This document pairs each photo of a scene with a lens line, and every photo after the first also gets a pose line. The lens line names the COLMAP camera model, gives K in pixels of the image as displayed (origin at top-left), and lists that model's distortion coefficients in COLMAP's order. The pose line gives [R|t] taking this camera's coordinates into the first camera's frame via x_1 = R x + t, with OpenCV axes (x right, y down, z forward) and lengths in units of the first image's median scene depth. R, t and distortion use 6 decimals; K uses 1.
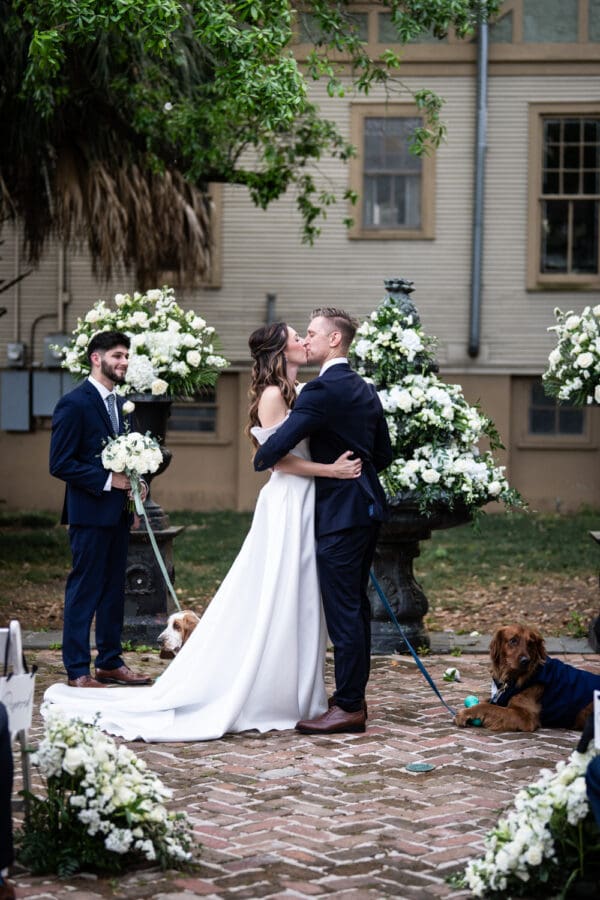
lens RADIAL K [[1963.2, 0, 300.0], [0, 1963.2, 450.0], [0, 0, 1]] dist [0.020921, -0.063432]
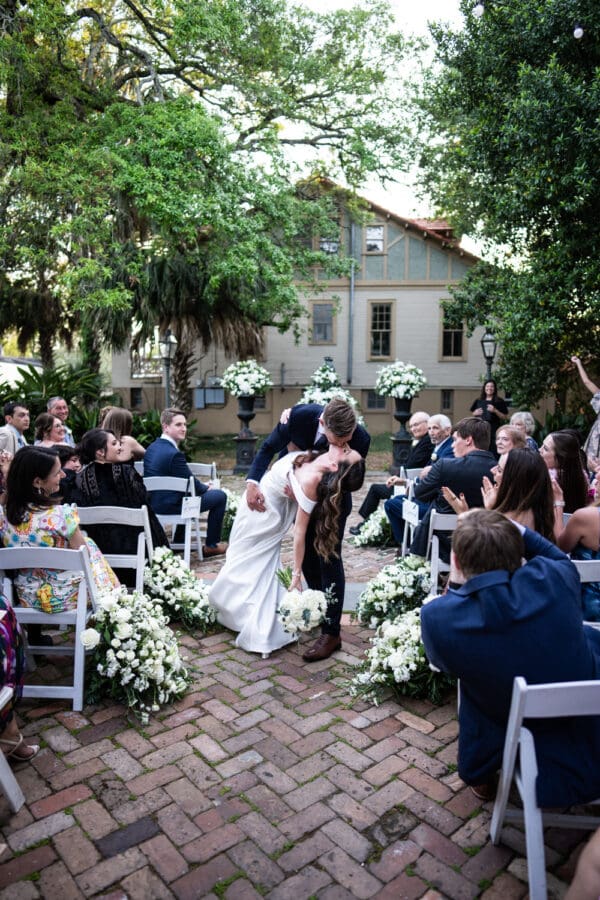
lens RADIAL K [[650.5, 0, 300.0], [0, 650.5, 450.0], [0, 0, 1]] dist [-0.000486, -0.001292]
pose [[0.999824, -0.006978, 0.017405, -0.013506], [0.006074, 0.998659, 0.051420, 0.007560], [-0.017740, -0.051305, 0.998525, -0.035074]]
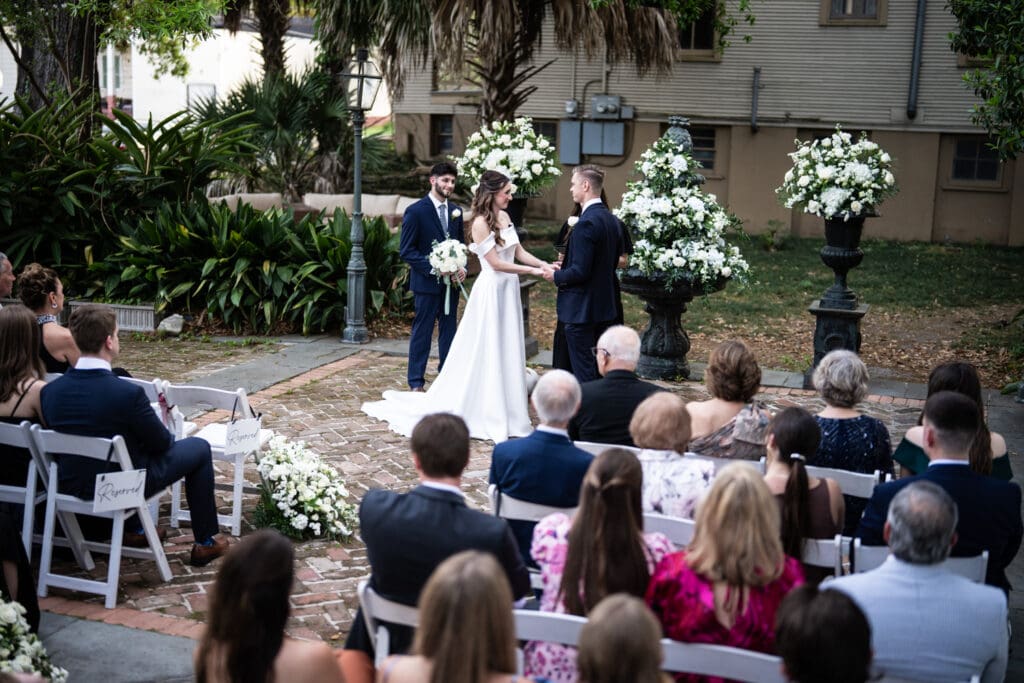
lens RADIAL K [[1507.9, 0, 532.4], [0, 1507.9, 309.3], [0, 0, 1]] dist [0.023597, 0.021185]
pose [[0.958844, 0.059905, -0.277542, 0.257522], [-0.024511, 0.991305, 0.129284, -0.087347], [0.282873, -0.117160, 0.951975, -0.080796]]
